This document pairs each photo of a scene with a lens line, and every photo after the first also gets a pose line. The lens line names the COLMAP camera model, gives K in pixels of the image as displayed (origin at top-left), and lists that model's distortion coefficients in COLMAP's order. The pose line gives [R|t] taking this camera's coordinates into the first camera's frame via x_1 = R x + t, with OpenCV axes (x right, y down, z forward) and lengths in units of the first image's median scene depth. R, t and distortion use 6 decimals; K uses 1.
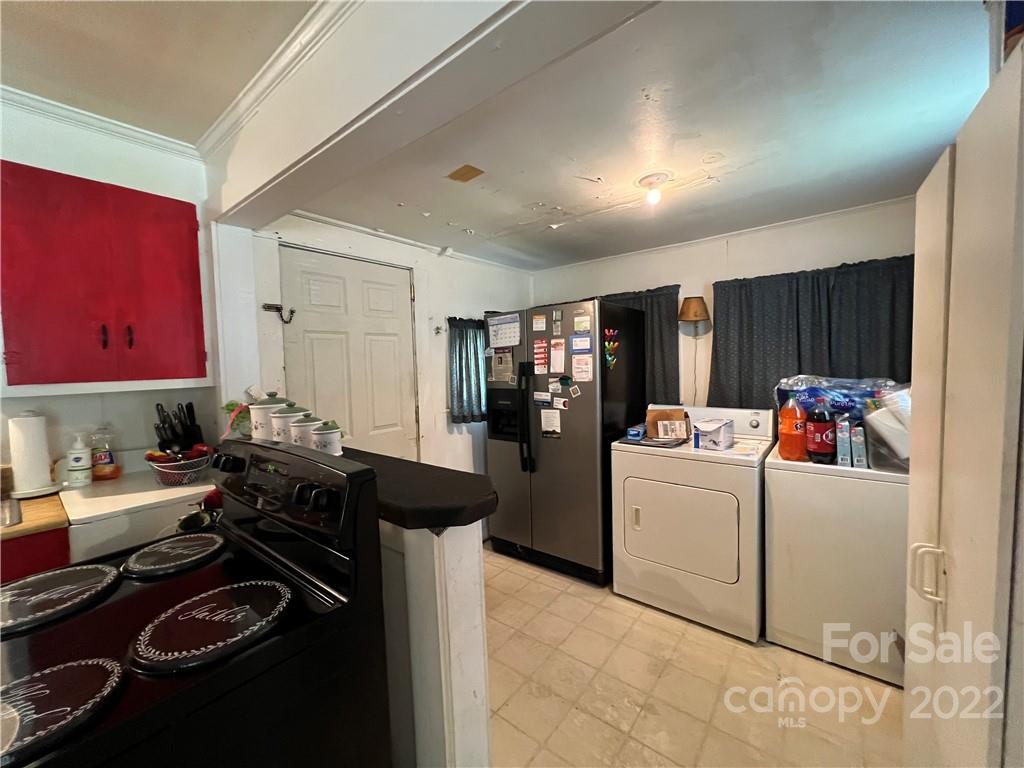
lens RADIAL K [[408.5, 0, 508.7], [0, 408.5, 382.9], [0, 0, 1]] dist [-0.000060, -0.000019]
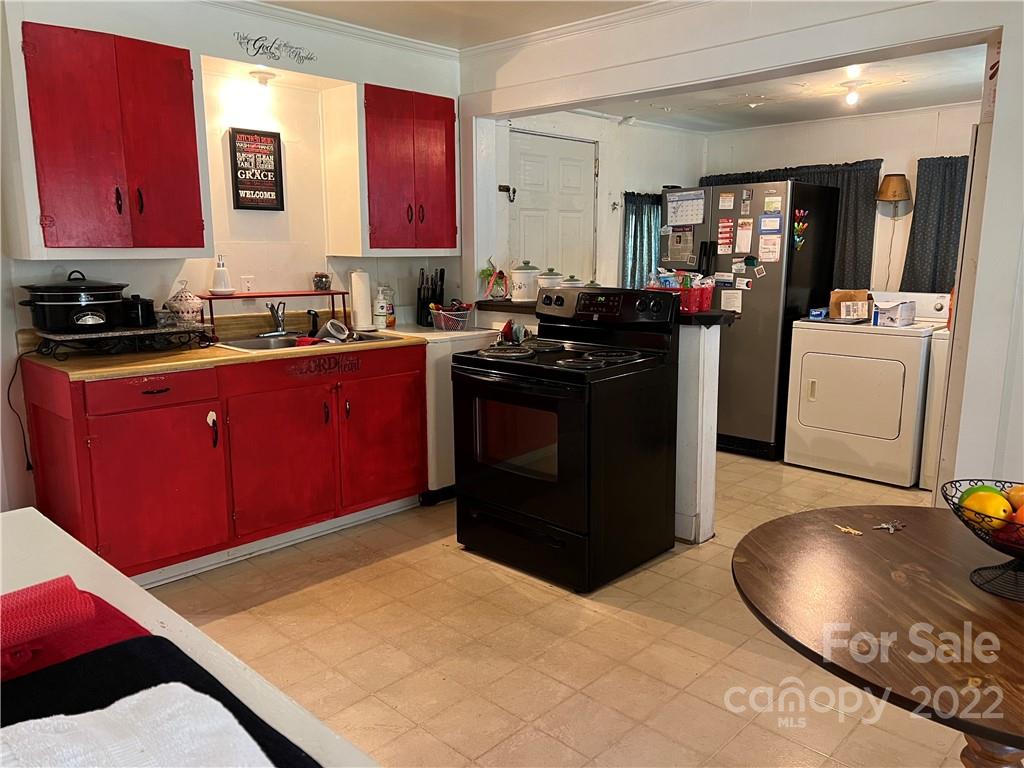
lens RADIAL K [[764.8, 0, 514.5], [0, 764.8, 388.4], [0, 0, 1]] dist [0.056562, -0.059256]
pose [[0.996150, 0.039455, -0.078286, -0.275106], [-0.028454, 0.990167, 0.136963, 0.061437], [0.082920, -0.134208, 0.987478, -0.950653]]
